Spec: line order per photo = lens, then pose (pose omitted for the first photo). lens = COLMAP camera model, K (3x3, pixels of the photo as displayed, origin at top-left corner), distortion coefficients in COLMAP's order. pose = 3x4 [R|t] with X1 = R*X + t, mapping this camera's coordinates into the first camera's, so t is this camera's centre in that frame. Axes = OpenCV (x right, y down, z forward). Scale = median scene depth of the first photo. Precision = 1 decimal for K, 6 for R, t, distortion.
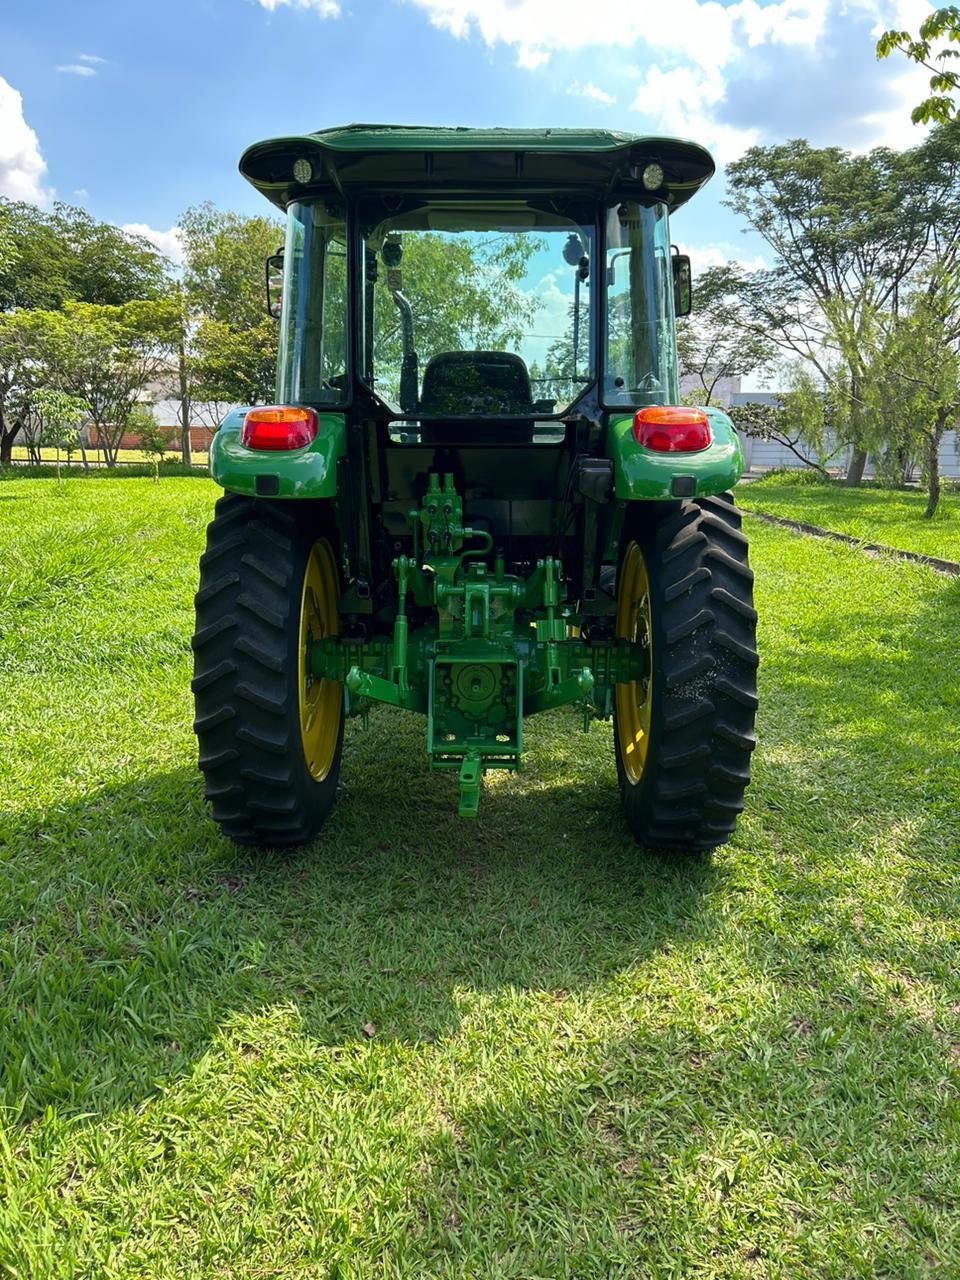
lens RADIAL K [[962.9, 0, 487.9], [0, 962.9, 635.8], [0, 0, 1]] dist [0.064009, -0.066430]
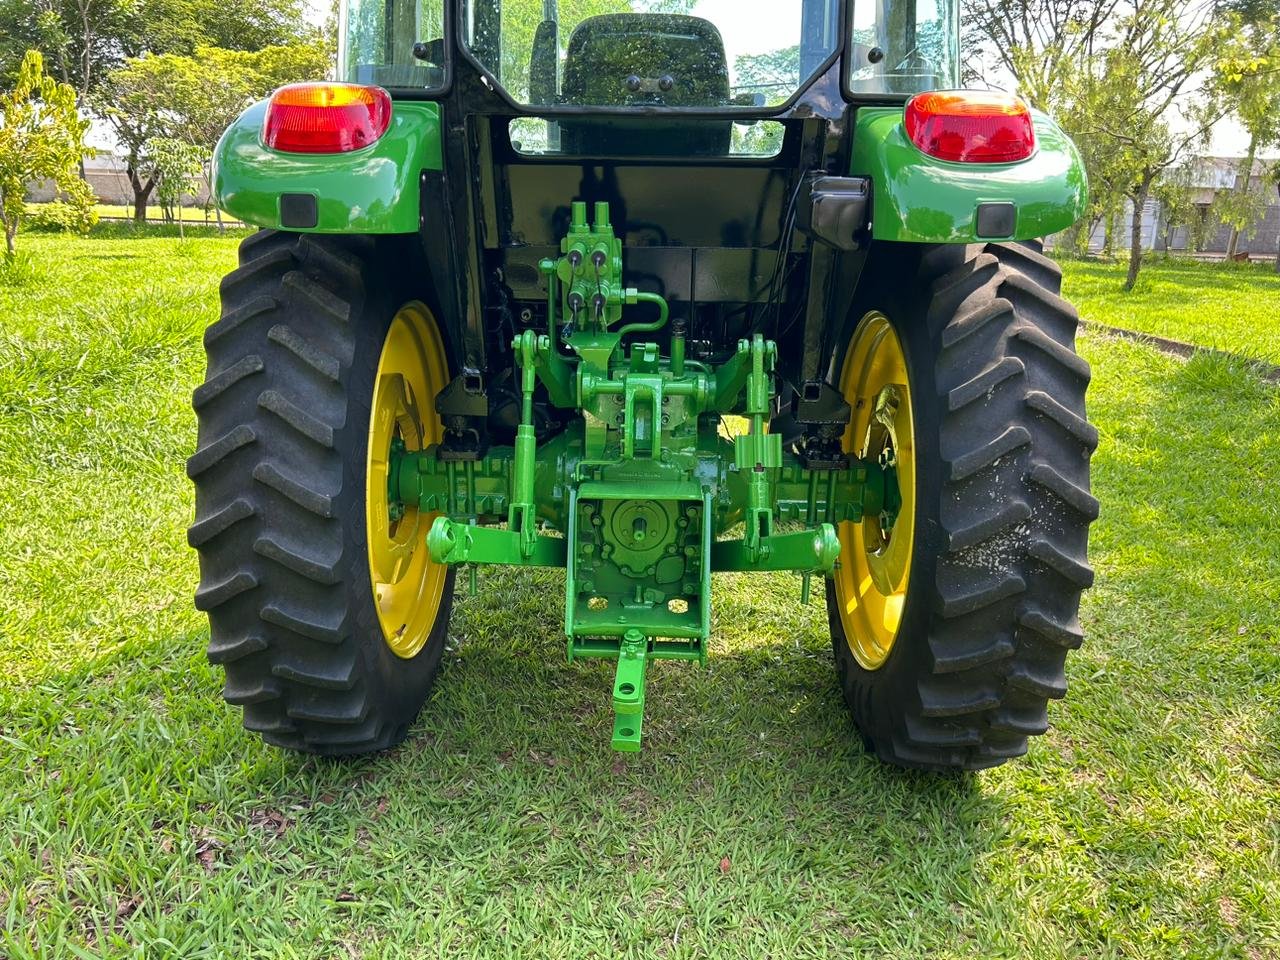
lens RADIAL K [[962.9, 0, 634.5], [0, 962.9, 493.2], [0, 0, 1]] dist [0.064009, -0.066430]
pose [[0.999883, 0.013600, -0.007018, -0.011476], [-0.012935, 0.996088, 0.087410, -0.031445], [0.008179, -0.087309, 0.996148, 0.336931]]
